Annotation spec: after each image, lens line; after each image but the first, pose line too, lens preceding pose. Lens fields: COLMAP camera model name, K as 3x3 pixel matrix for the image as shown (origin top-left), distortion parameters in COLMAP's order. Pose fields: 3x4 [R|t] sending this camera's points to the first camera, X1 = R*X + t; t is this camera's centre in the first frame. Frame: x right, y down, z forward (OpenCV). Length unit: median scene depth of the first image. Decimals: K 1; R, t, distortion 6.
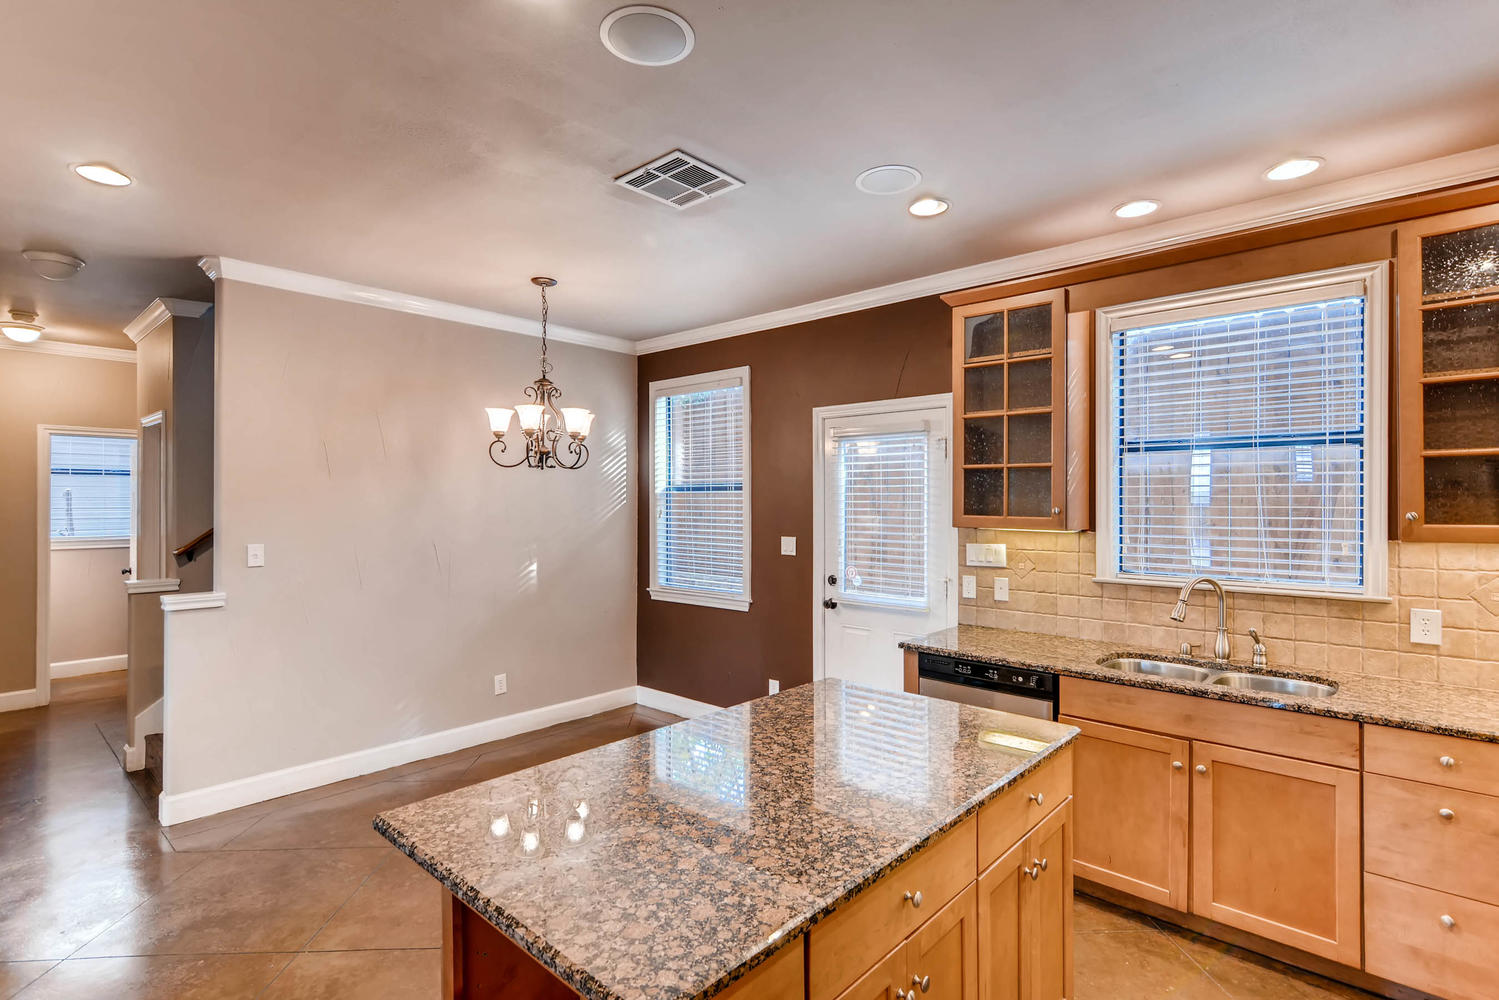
lens RADIAL K [[738.2, 0, 750.4], [0, 738.2, 498.9], [0, 0, 1]] dist [-0.000142, 0.003854]
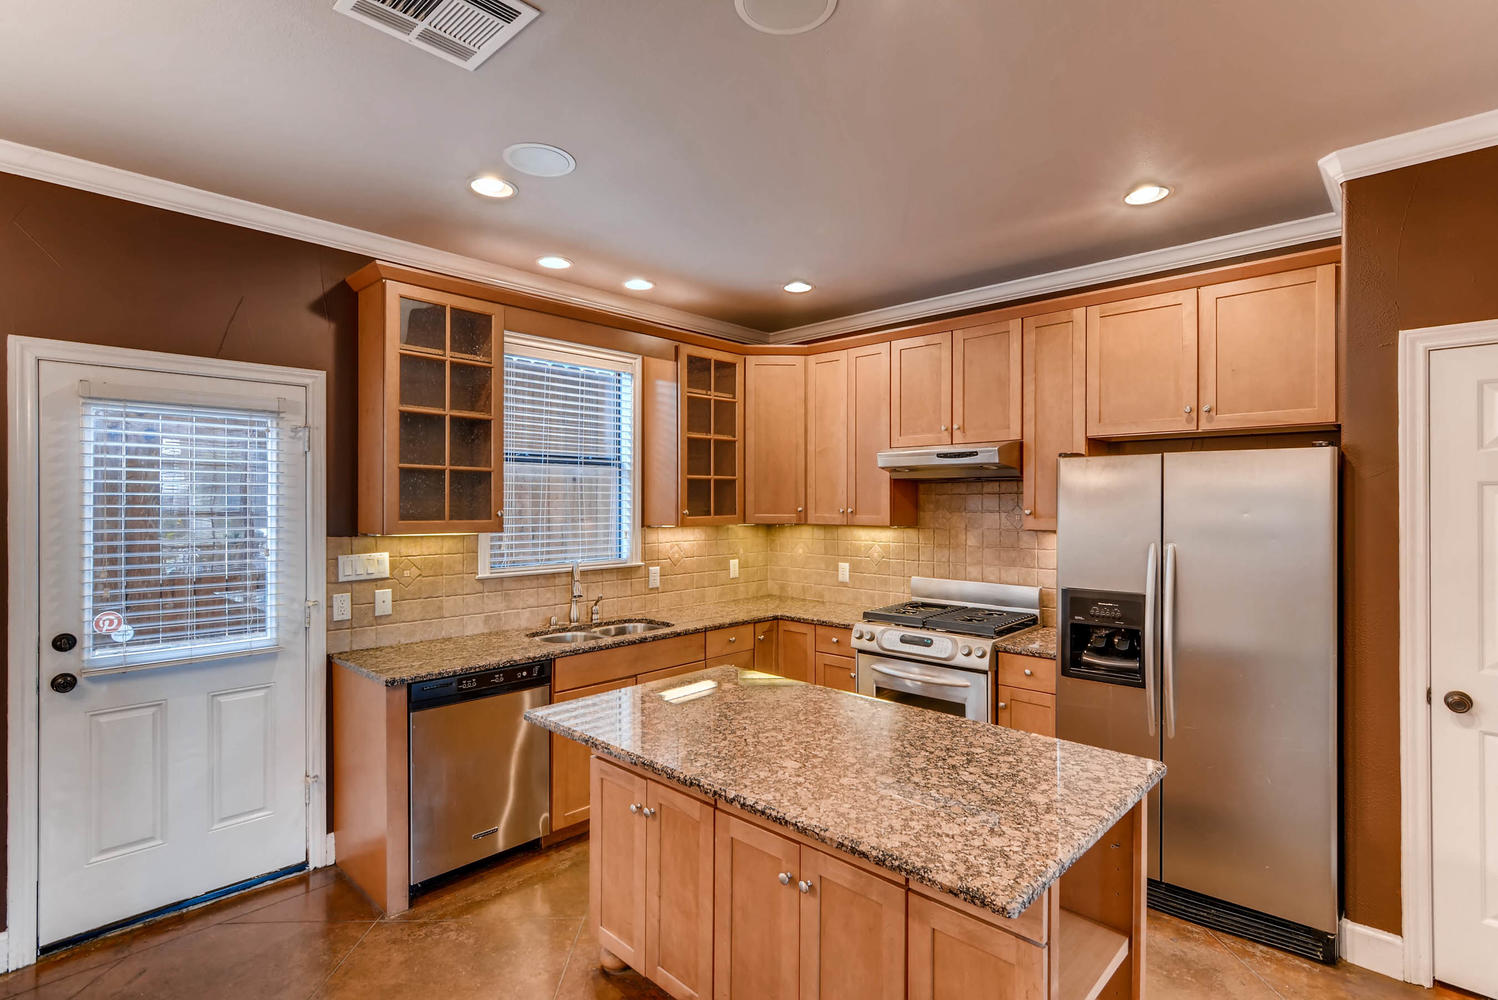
lens RADIAL K [[737.7, 0, 752.8], [0, 737.7, 502.5], [0, 0, 1]] dist [-0.000142, 0.003854]
pose [[0.004381, -0.000283, 0.999990, -0.517326], [-0.001888, 0.999998, 0.000291, -0.000595], [-0.999989, -0.001890, 0.004380, 0.506734]]
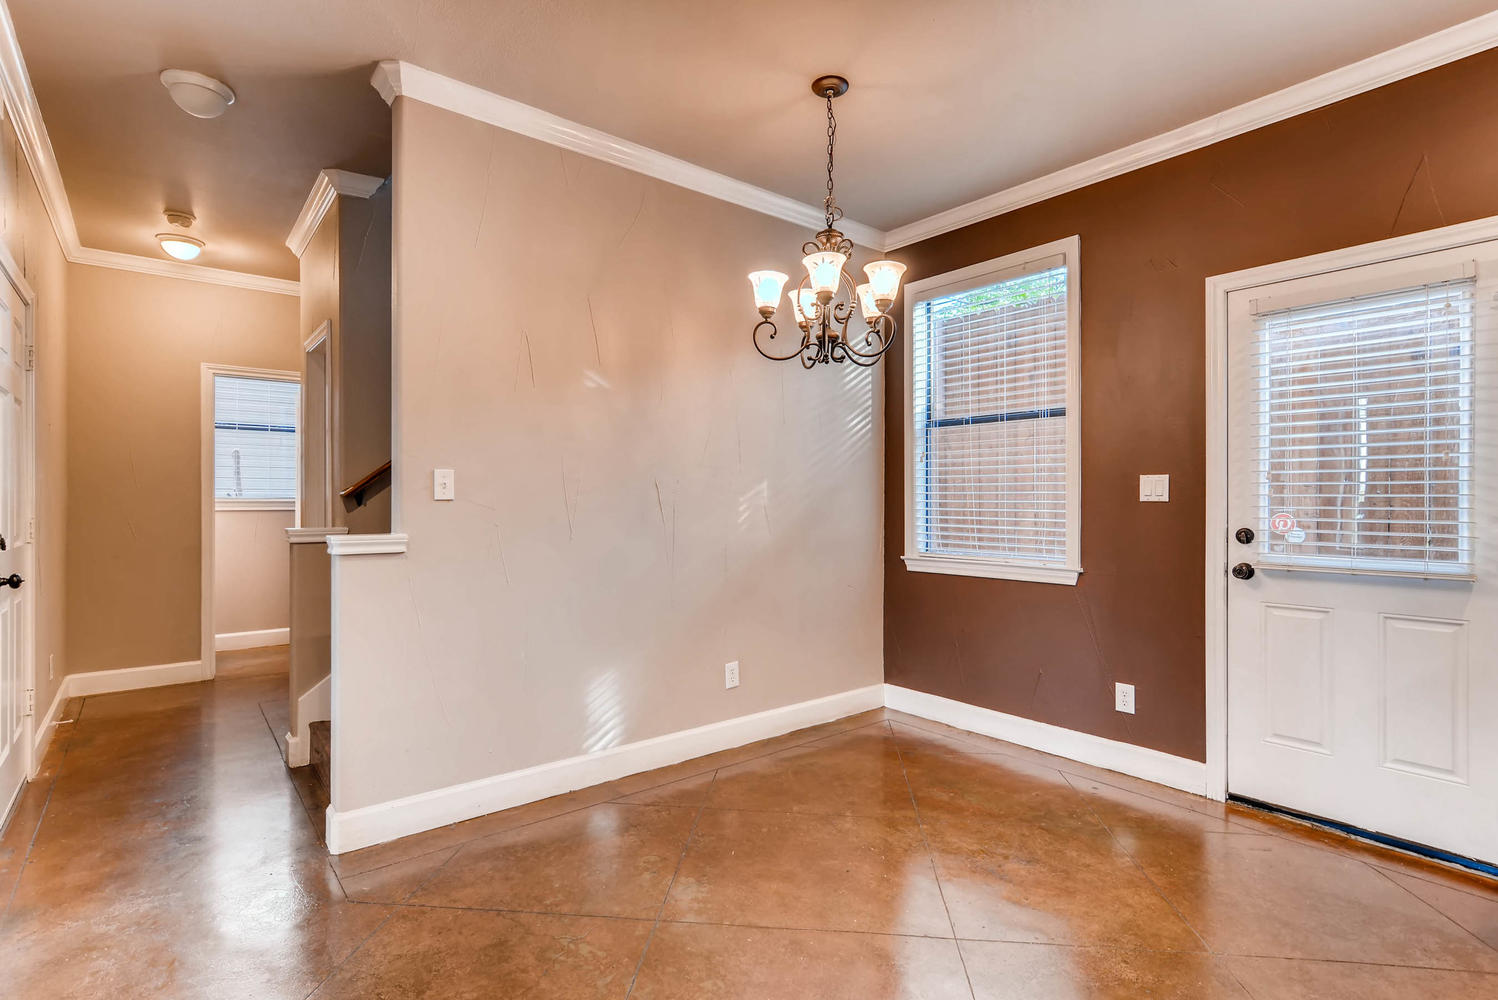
lens RADIAL K [[737.7, 0, 746.4], [0, 737.7, 503.4], [0, 0, 1]] dist [-0.000142, 0.003854]
pose [[0.988170, 0.000673, -0.153362, -0.251390], [0.000244, 0.999982, 0.005961, 0.085819], [0.153363, -0.005928, 0.988152, 0.312744]]
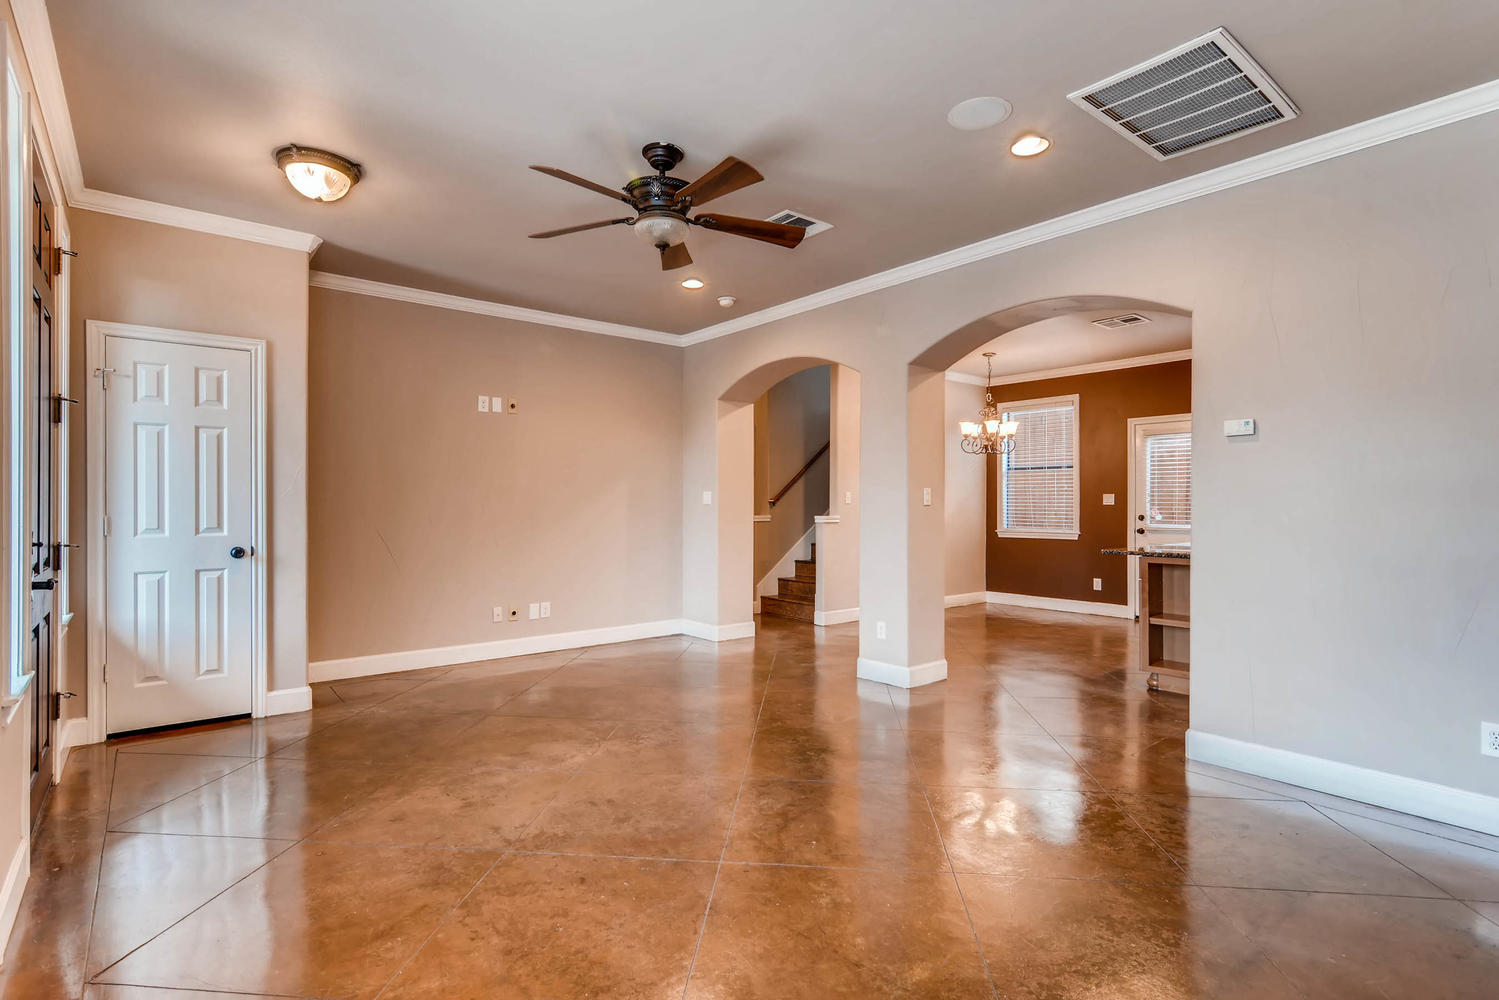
lens RADIAL K [[738.2, 0, 751.7], [0, 738.2, 506.2], [0, 0, 1]] dist [-0.000142, 0.003854]
pose [[0.988567, 0.002179, -0.150769, -0.591911], [-0.001855, 0.999996, 0.002289, 0.089920], [0.150774, -0.001983, 0.988566, -0.950796]]
